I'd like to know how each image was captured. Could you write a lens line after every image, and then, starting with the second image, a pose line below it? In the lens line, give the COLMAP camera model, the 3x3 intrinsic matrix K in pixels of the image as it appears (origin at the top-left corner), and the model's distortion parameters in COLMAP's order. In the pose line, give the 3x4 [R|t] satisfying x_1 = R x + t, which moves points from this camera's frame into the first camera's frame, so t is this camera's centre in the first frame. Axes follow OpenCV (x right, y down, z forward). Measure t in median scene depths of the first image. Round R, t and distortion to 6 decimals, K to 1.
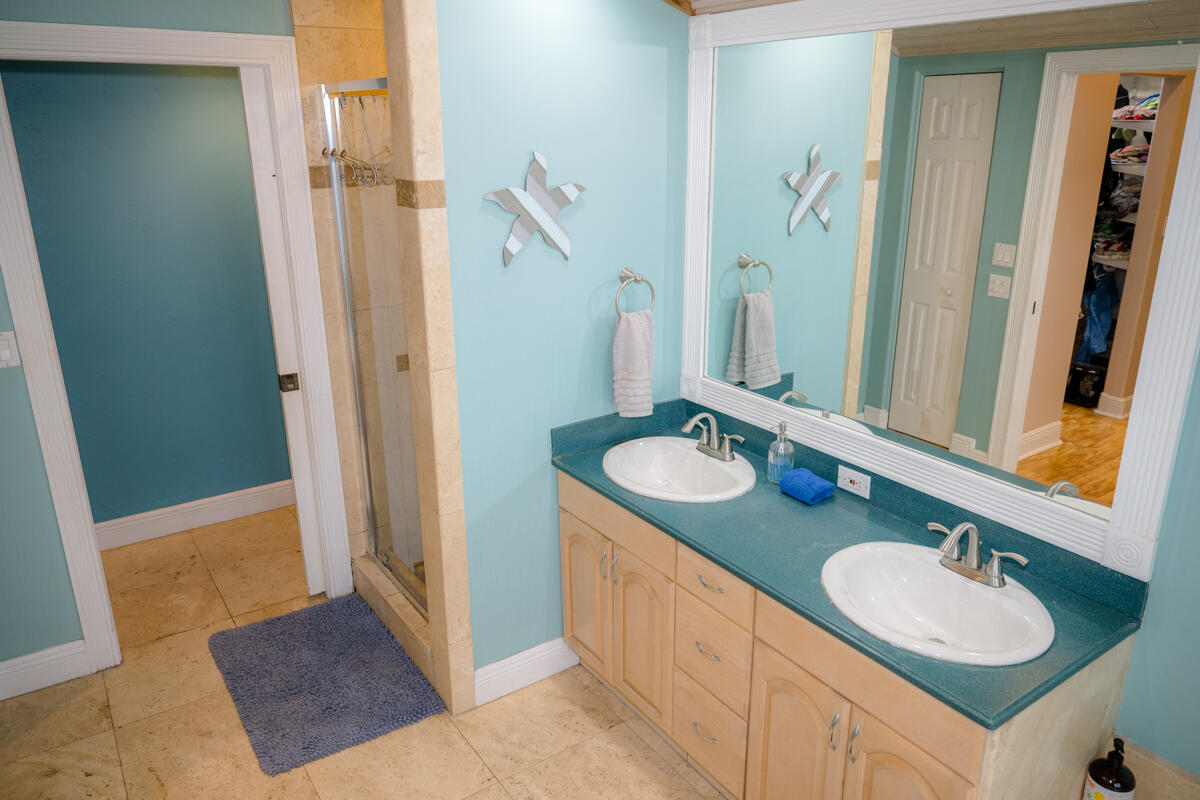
lens RADIAL K [[852.3, 0, 602.1], [0, 852.3, 399.6], [0, 0, 1]] dist [0.001256, 0.000863]
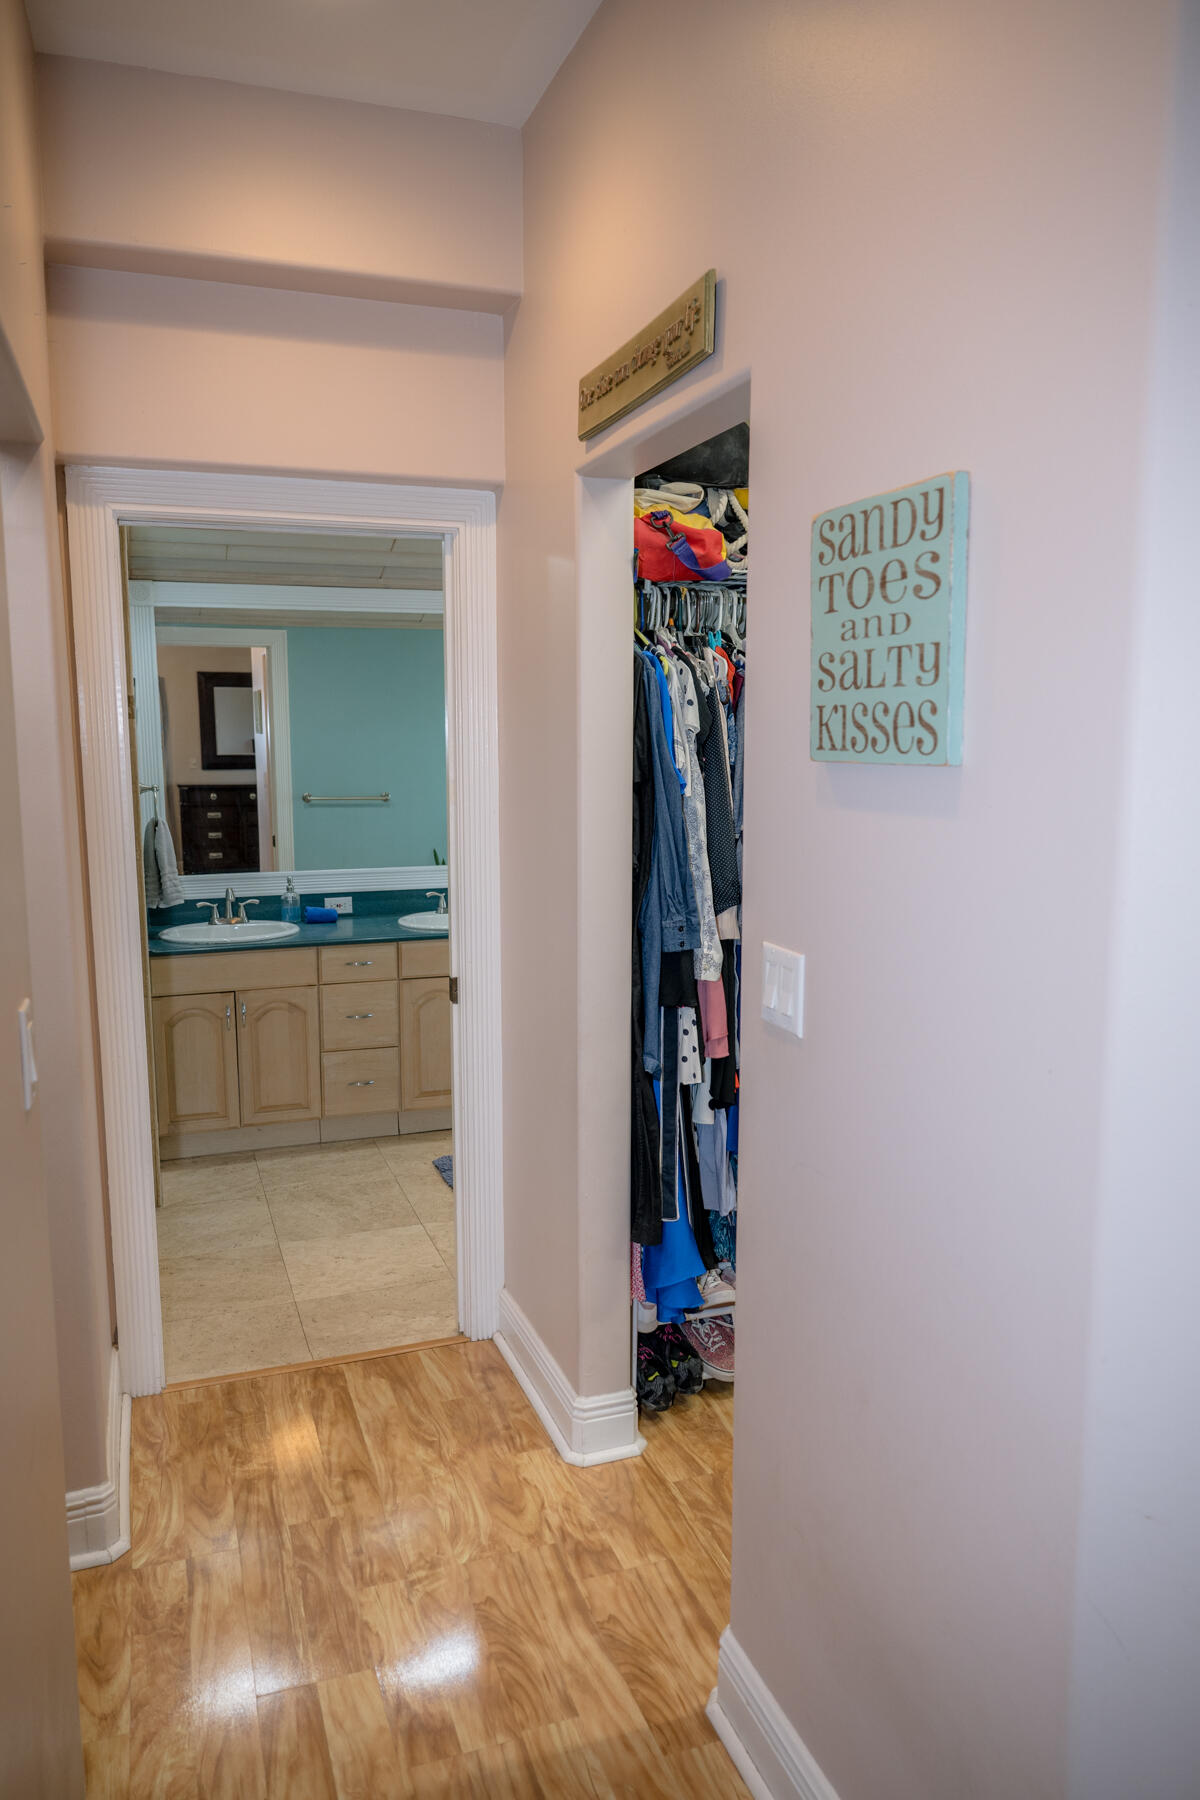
lens RADIAL K [[1278.4, 0, 598.8], [0, 1278.4, 903.7], [0, 0, 1]] dist [0.001256, 0.000863]
pose [[0.252304, -0.122709, 0.959836, -1.706114], [0.302513, 0.952210, 0.042216, 0.137422], [-0.919146, 0.279712, 0.277367, -0.015831]]
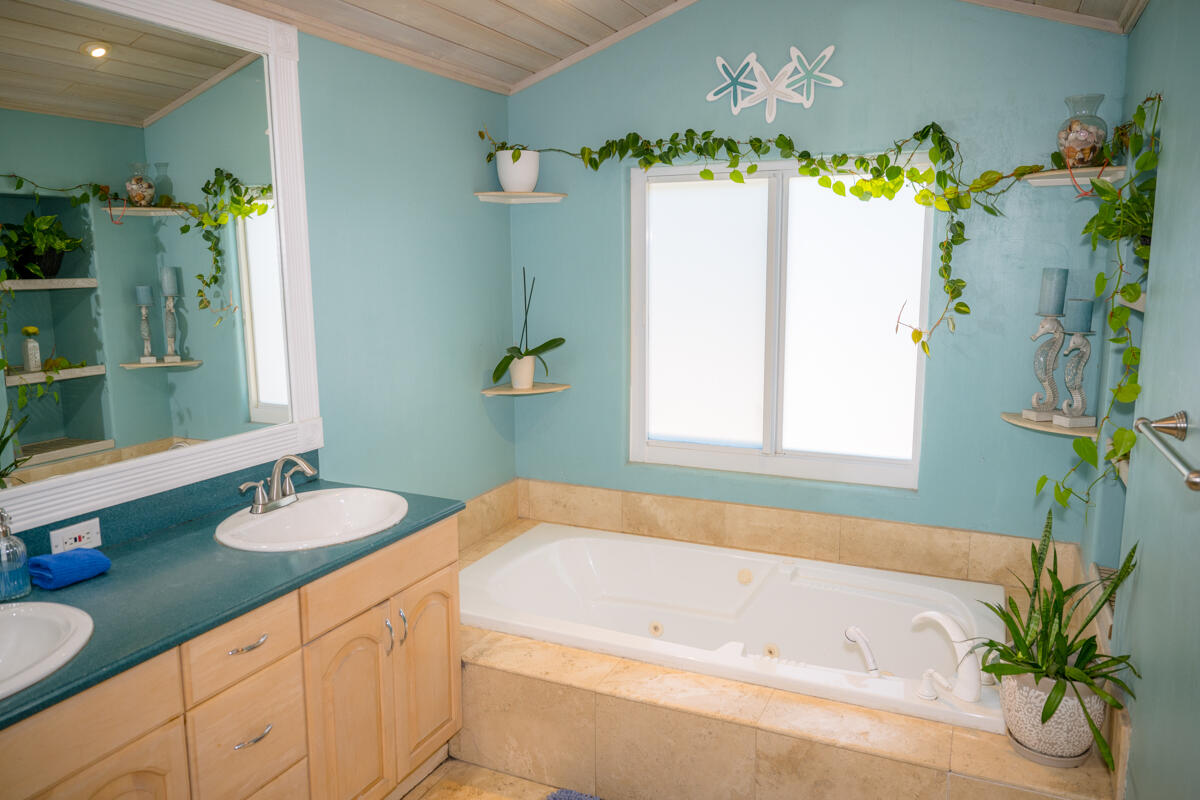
lens RADIAL K [[852.3, 0, 600.3], [0, 852.3, 395.4], [0, 0, 1]] dist [0.001256, 0.000863]
pose [[-0.508350, -0.137964, 0.850027, -0.633058], [0.278942, 0.907484, 0.314108, -0.144587], [-0.814722, 0.396786, -0.422835, 0.892713]]
